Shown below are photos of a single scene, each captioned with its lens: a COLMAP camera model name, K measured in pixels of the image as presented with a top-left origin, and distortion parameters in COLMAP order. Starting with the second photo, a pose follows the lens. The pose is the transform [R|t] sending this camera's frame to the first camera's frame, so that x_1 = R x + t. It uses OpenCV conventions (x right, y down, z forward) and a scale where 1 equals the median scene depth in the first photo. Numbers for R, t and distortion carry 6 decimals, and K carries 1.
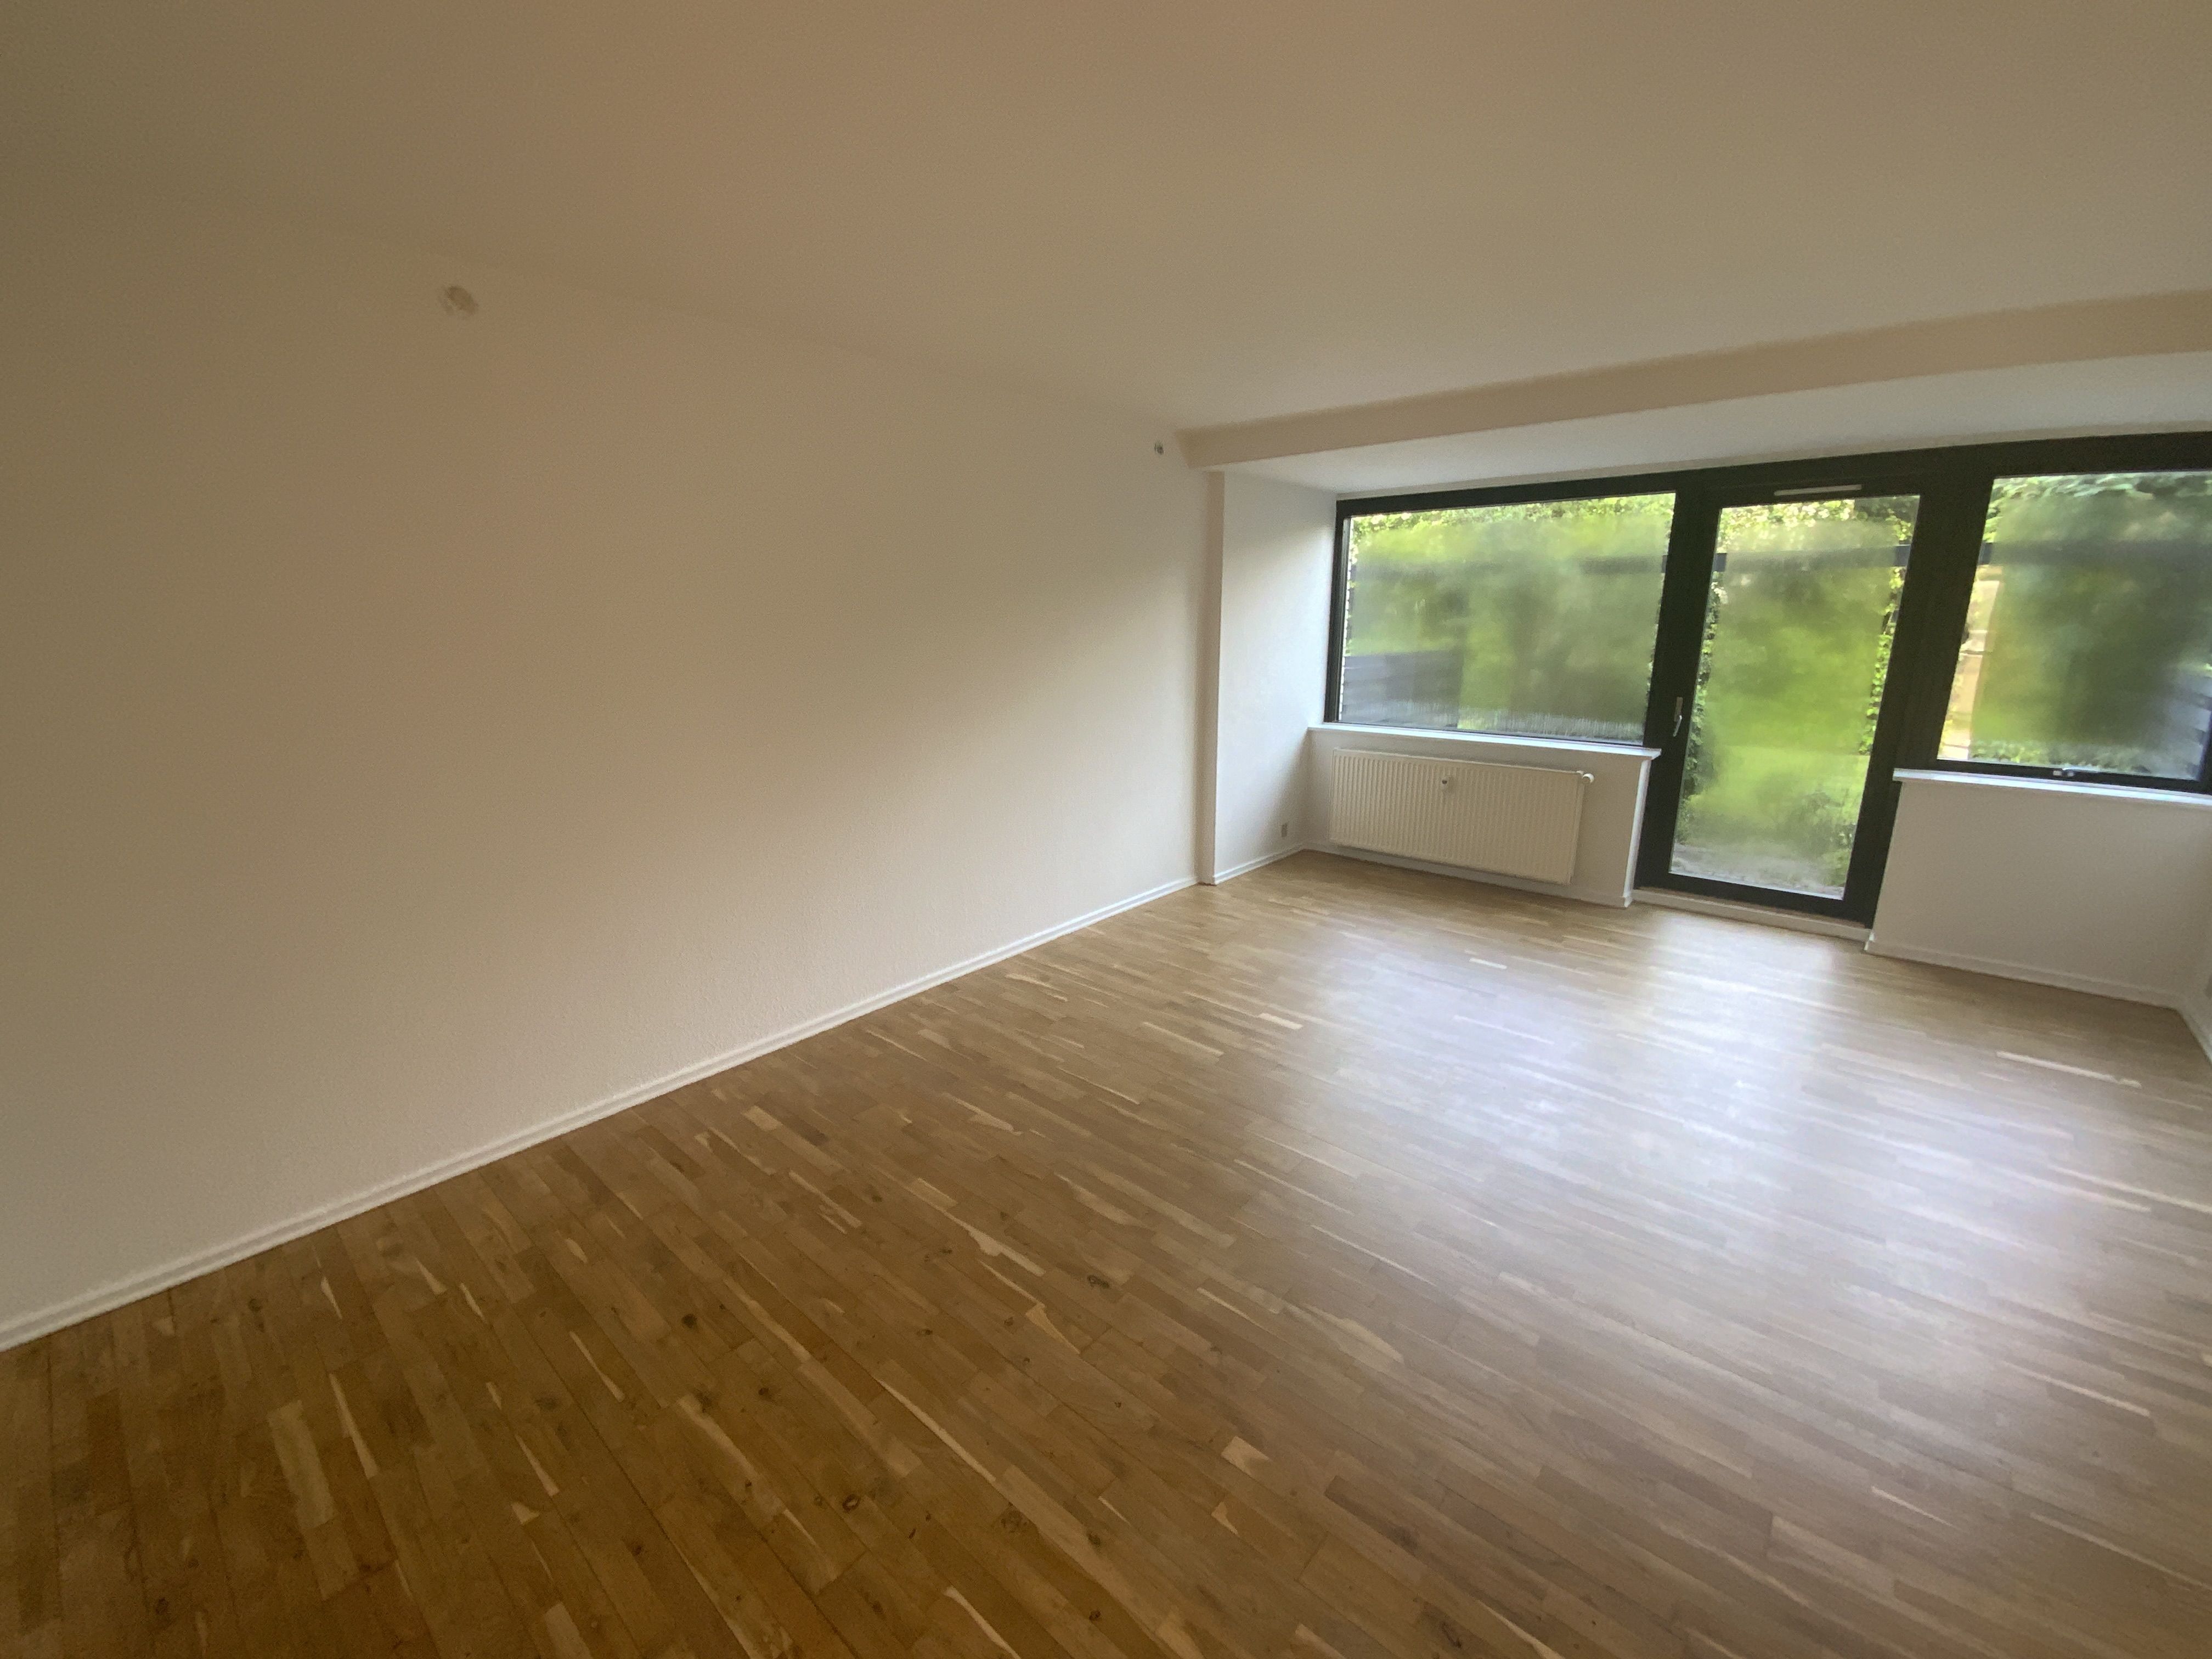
lens RADIAL K [[899.6, 0, 1101.1], [0, 899.6, 837.7], [0, 0, 1]] dist [0.011042, -0.011934]
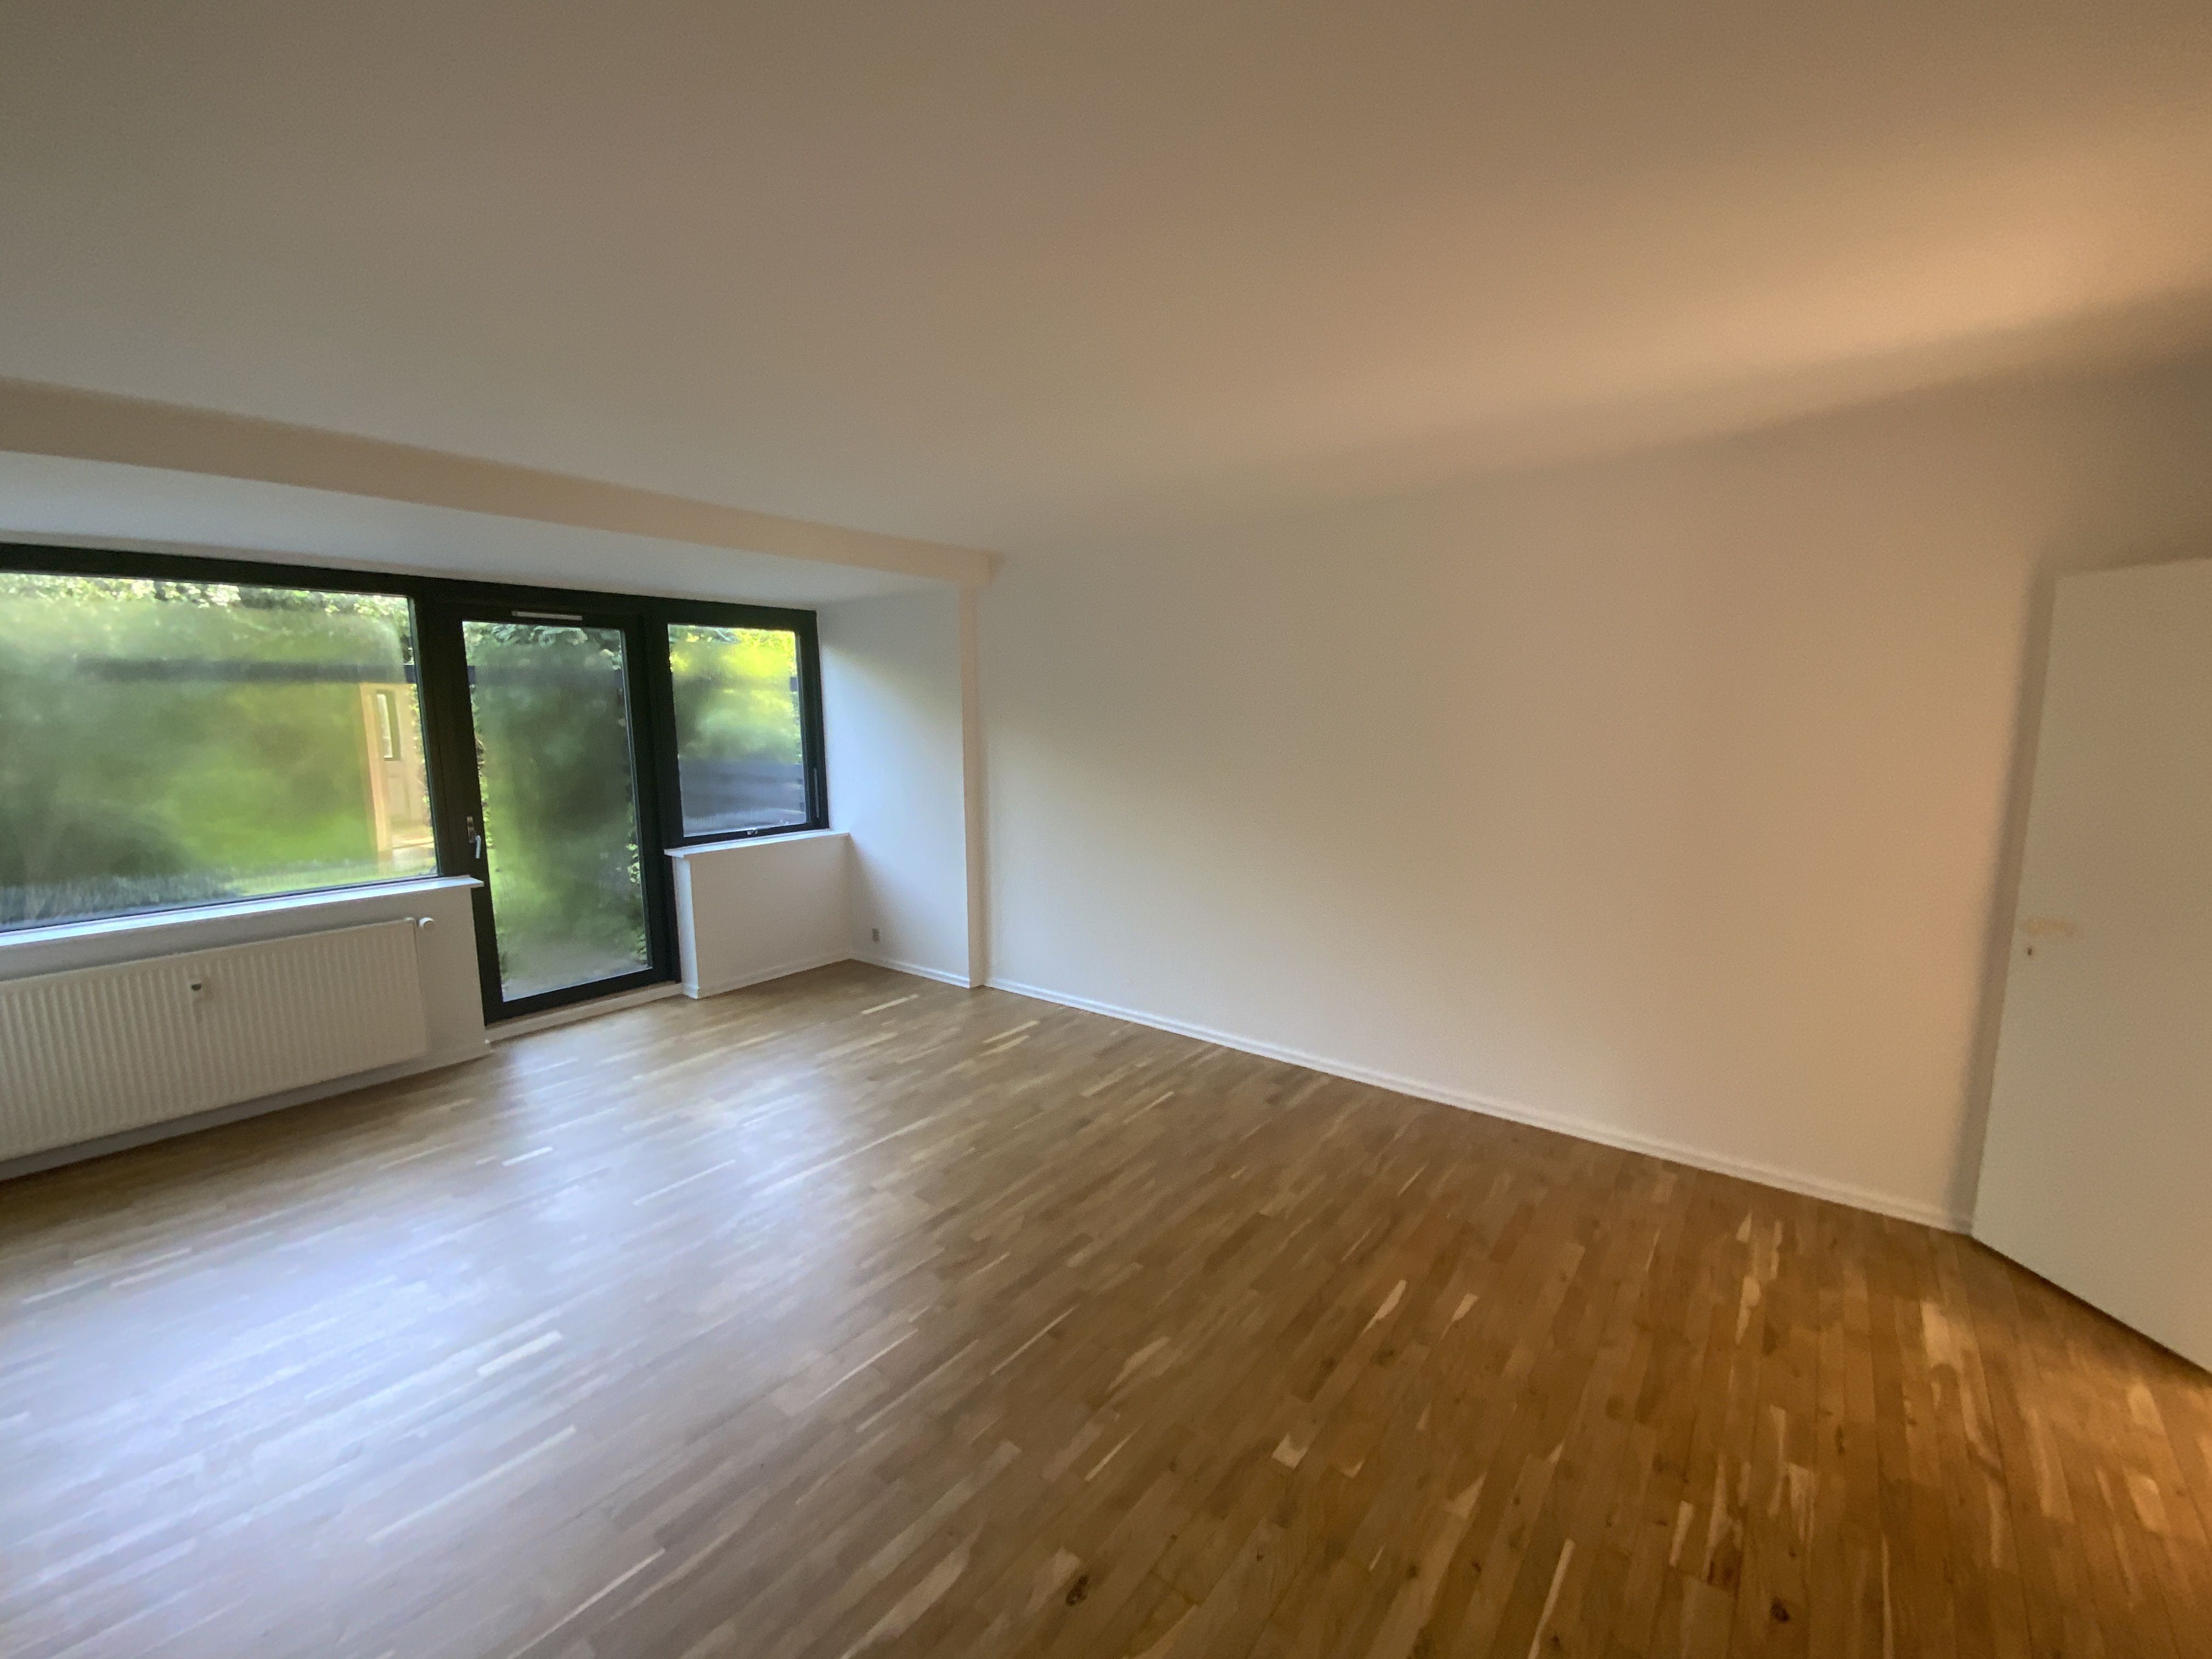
lens RADIAL K [[976.4, 0, 1046.9], [0, 976.4, 831.1], [0, 0, 1]] dist [0.008756, -0.000345]
pose [[-0.061147, -0.117099, 0.991236, -0.422311], [0.251345, 0.959286, 0.128829, -0.131983], [-0.965964, 0.257020, -0.029226, 0.501578]]
